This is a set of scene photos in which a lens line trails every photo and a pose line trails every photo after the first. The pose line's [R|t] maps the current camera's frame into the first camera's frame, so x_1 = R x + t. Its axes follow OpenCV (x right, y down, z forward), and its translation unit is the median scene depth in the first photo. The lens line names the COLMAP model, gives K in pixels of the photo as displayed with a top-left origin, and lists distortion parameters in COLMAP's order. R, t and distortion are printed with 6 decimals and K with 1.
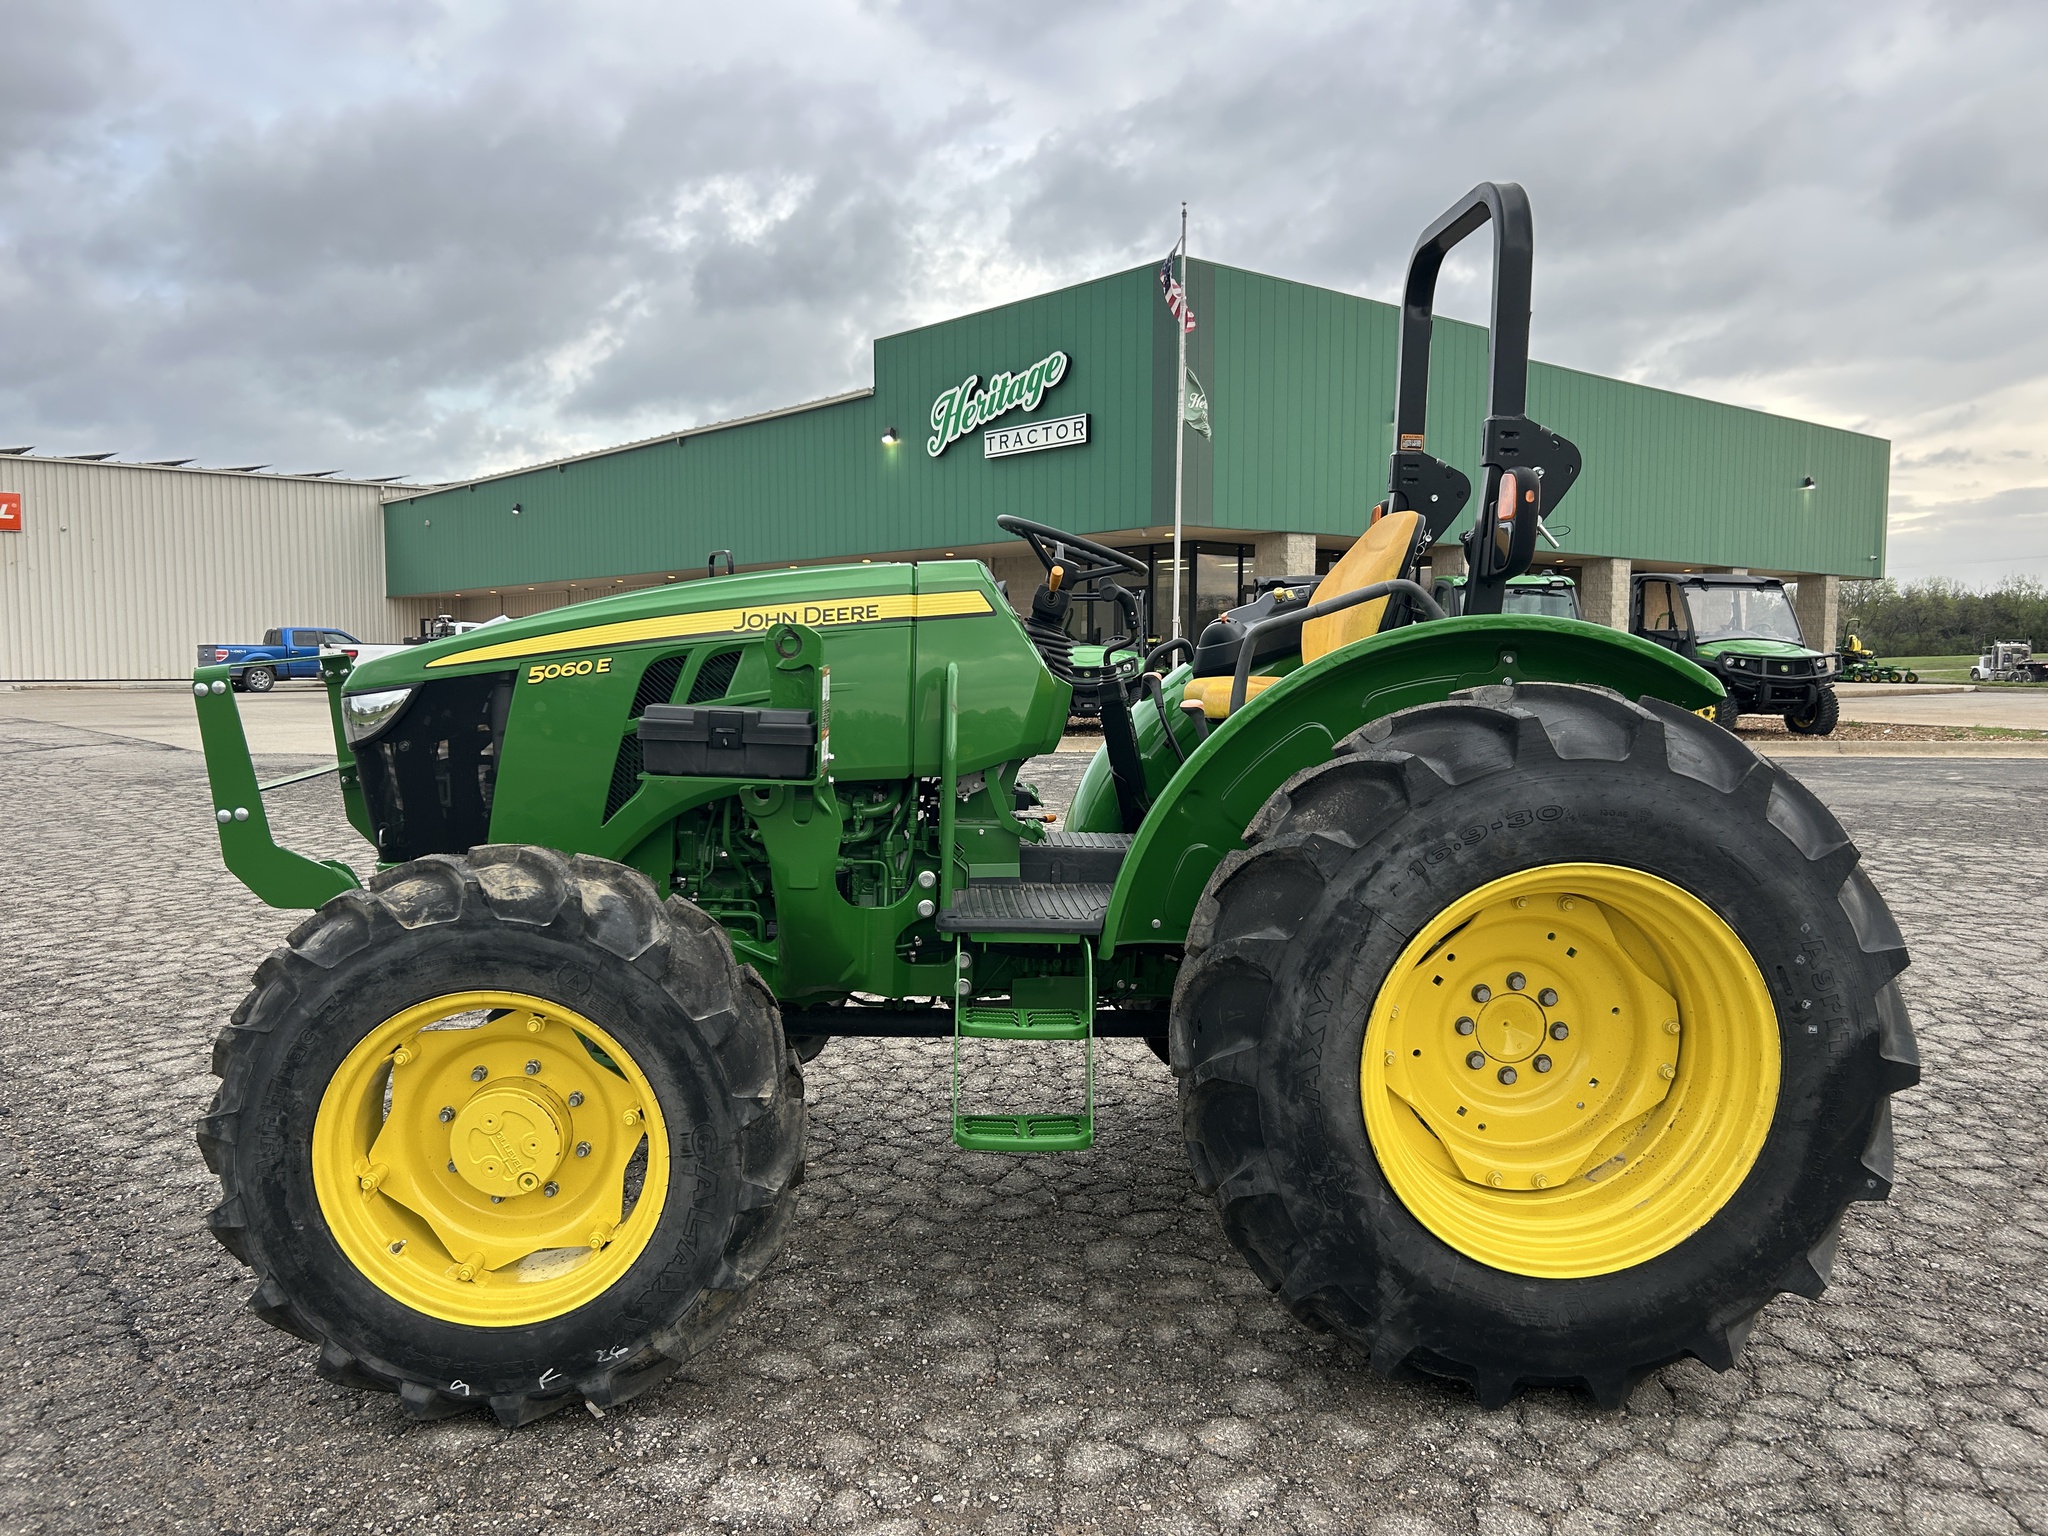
lens RADIAL K [[1529.2, 0, 1022.9], [0, 1529.2, 794.5], [0, 0, 1]] dist [0.026586, -0.016279]
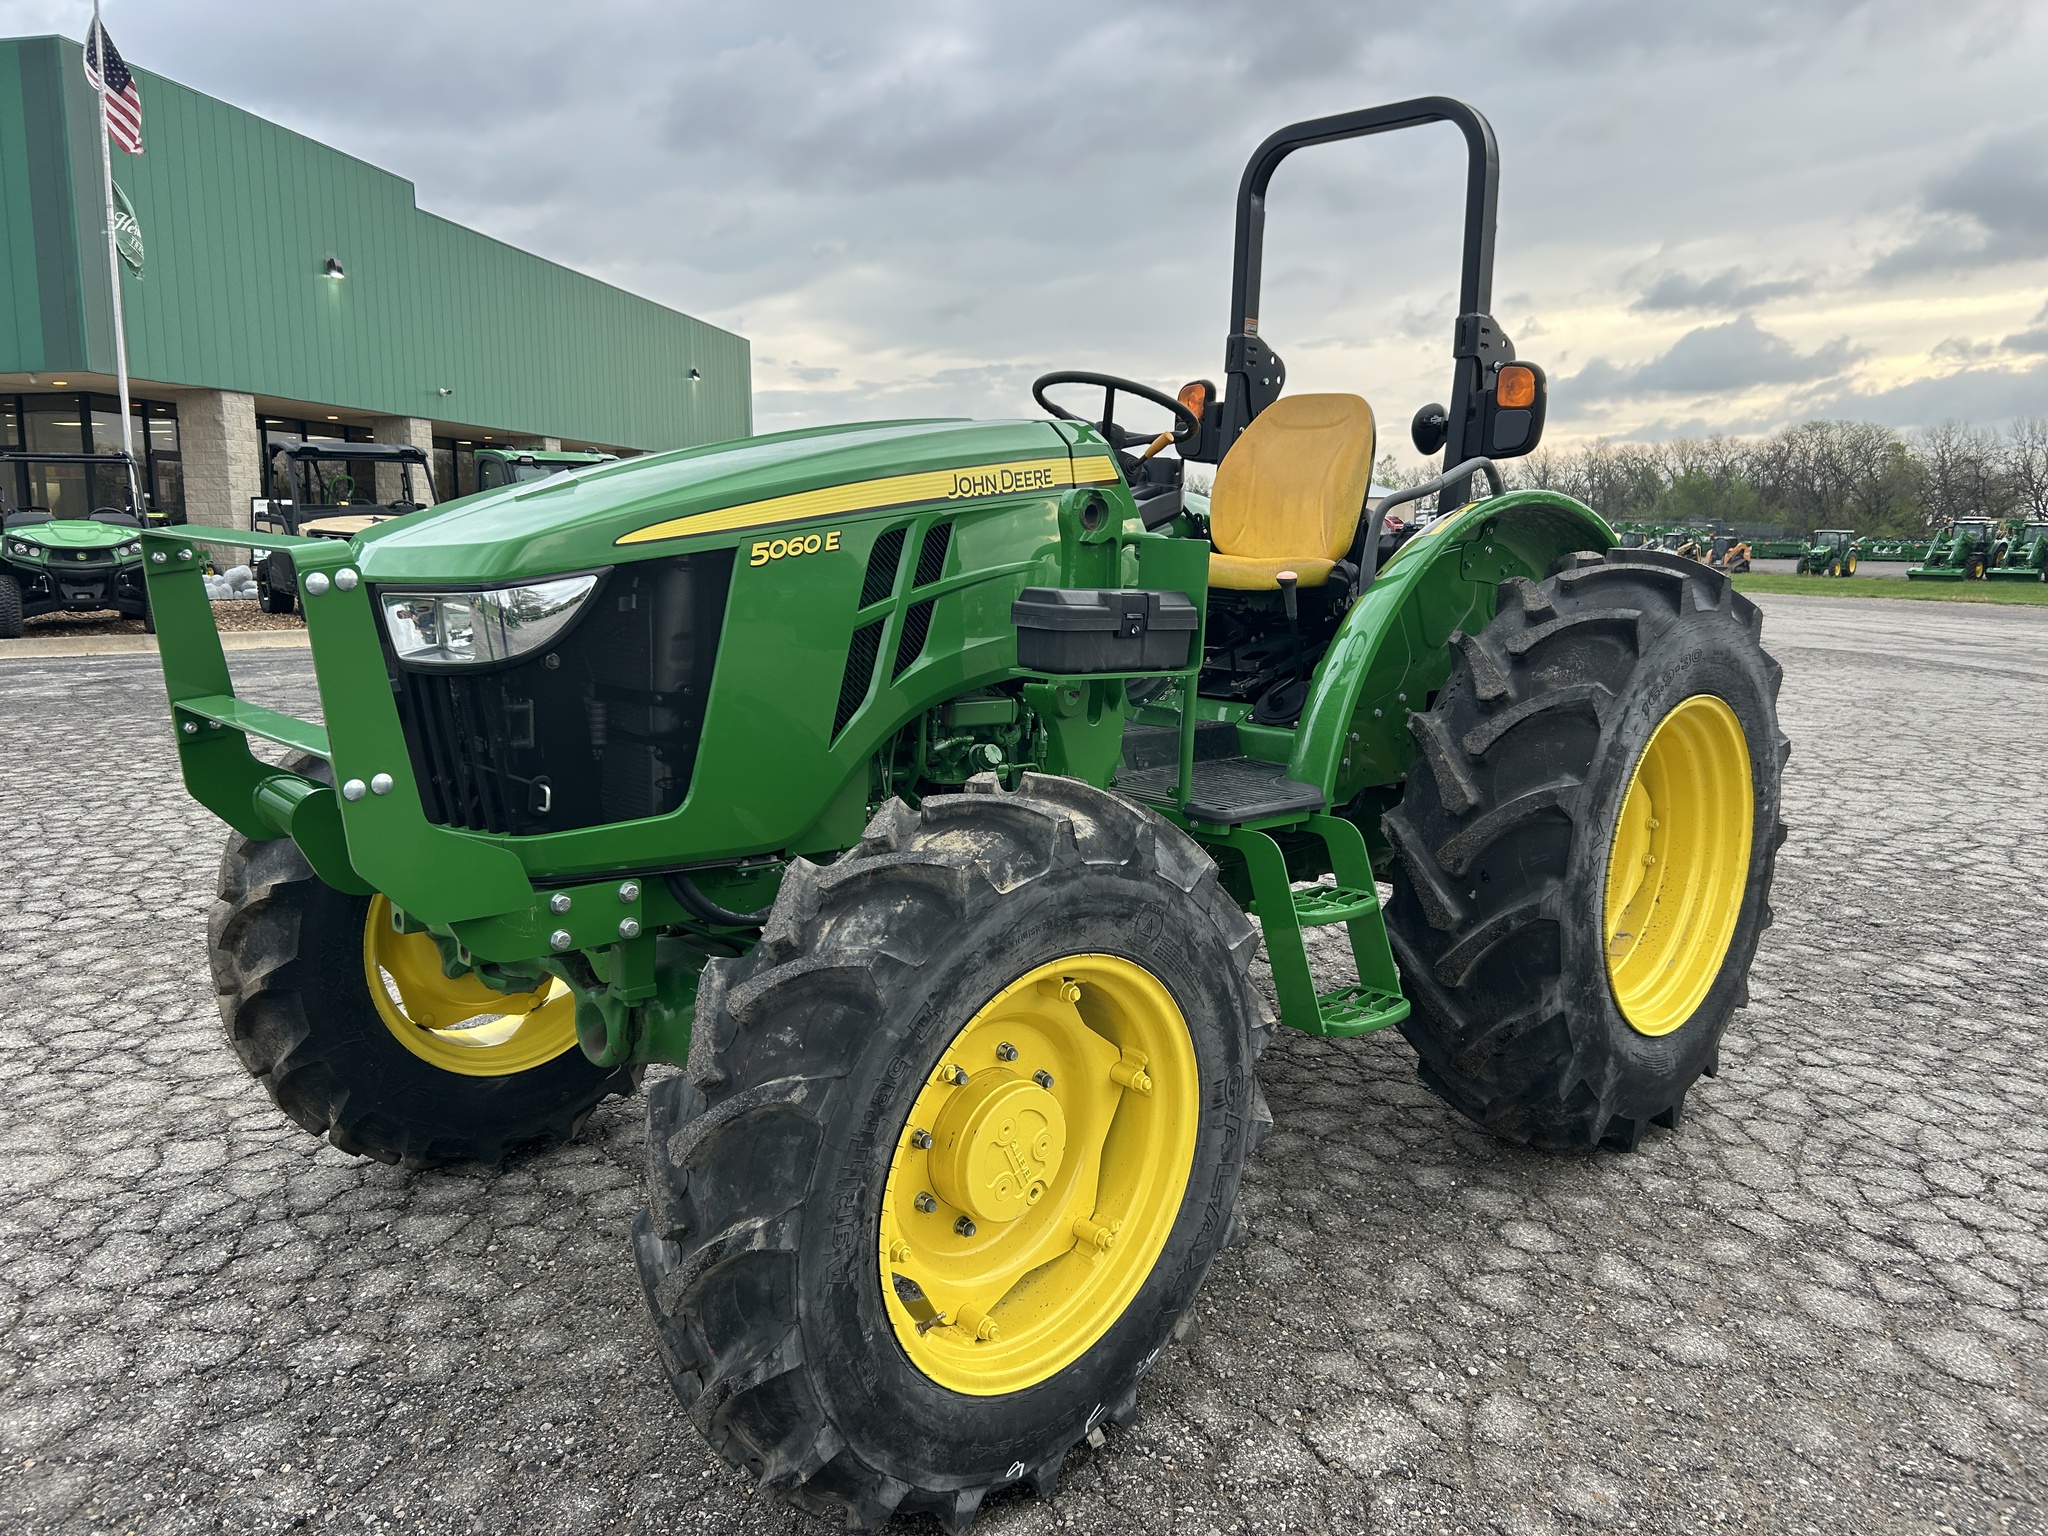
lens RADIAL K [[1556.2, 0, 1032.8], [0, 1556.2, 767.8], [0, 0, 1]] dist [0.045163, -0.045250]
pose [[0.739283, -0.101397, 0.665718, -0.873964], [0.063931, 0.994701, 0.080509, -0.033036], [-0.670354, -0.016959, 0.741848, 0.422553]]
